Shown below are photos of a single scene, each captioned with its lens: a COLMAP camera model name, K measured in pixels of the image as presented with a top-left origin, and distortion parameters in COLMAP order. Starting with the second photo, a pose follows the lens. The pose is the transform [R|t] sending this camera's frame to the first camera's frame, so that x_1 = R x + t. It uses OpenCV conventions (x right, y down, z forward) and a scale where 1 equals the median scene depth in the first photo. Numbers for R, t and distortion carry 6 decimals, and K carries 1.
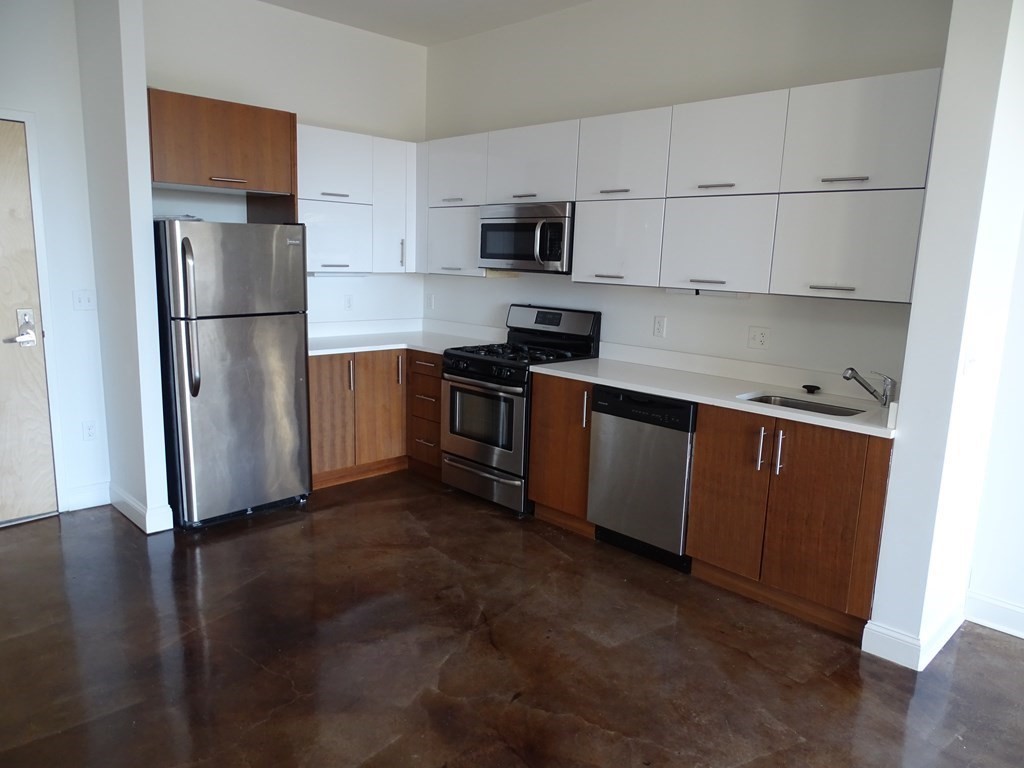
lens RADIAL K [[726.9, 0, 512.8], [0, 726.9, 385.9], [0, 0, 1]] dist [0.013129, -0.010860]
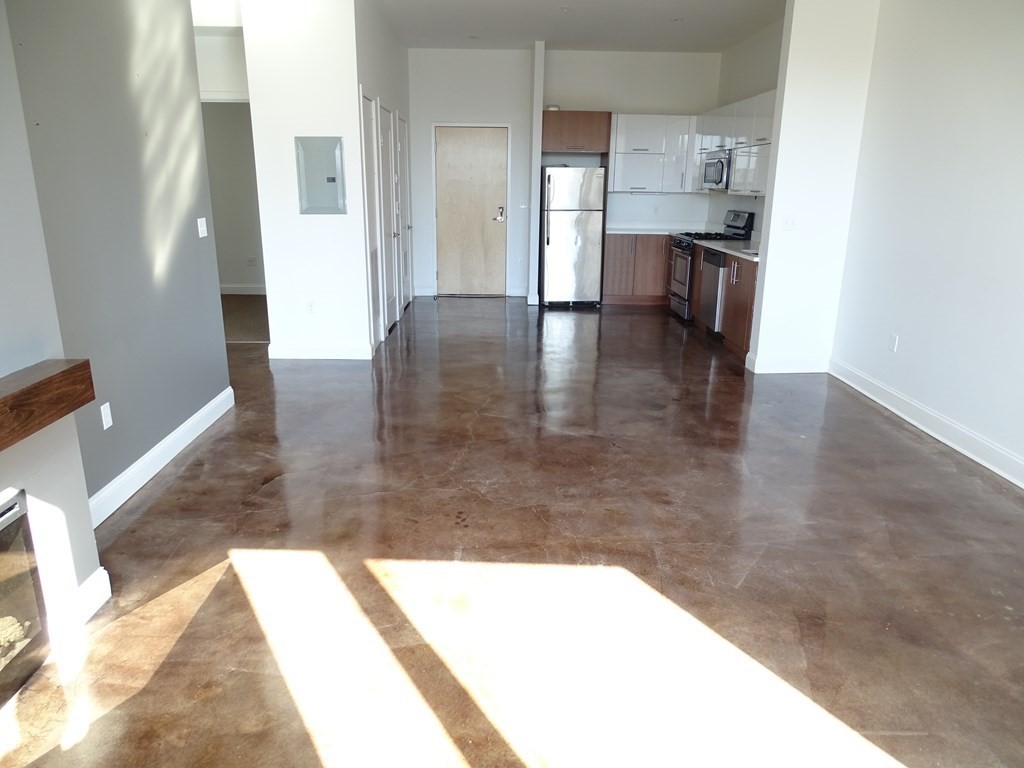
lens RADIAL K [[726.9, 0, 515.8], [0, 726.9, 385.6], [0, 0, 1]] dist [0.013129, -0.010860]
pose [[0.732369, 0.168815, -0.659649, 1.146459], [-0.116482, 0.985560, 0.122898, 0.193626], [0.670871, -0.013169, 0.741457, -0.826373]]
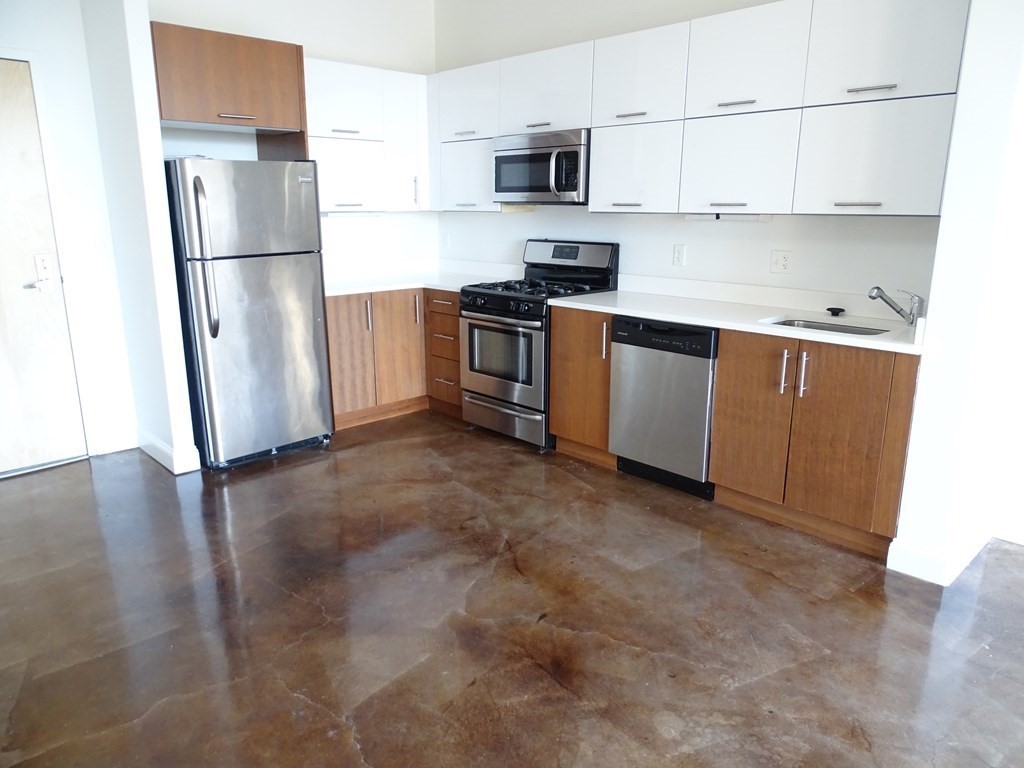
lens RADIAL K [[726.9, 0, 513.8], [0, 726.9, 381.5], [0, 0, 1]] dist [0.013129, -0.010860]
pose [[0.999352, -0.025096, -0.025819, -0.000125], [0.026645, 0.997751, 0.061503, 0.025857], [0.024217, -0.062151, 0.997773, 0.005137]]
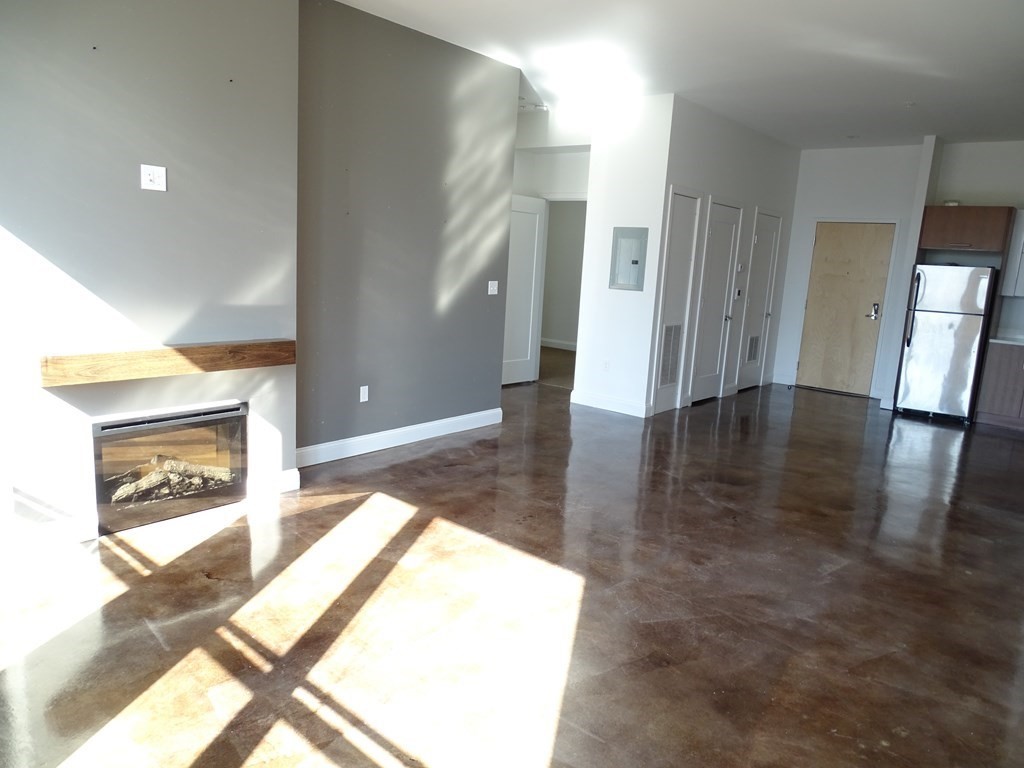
lens RADIAL K [[726.9, 0, 510.3], [0, 726.9, 383.2], [0, 0, 1]] dist [0.013129, -0.010860]
pose [[0.120918, 0.154862, -0.980508, 1.605818], [-0.236785, 0.963743, 0.123013, 0.138505], [0.964008, 0.217295, 0.153203, -0.439744]]
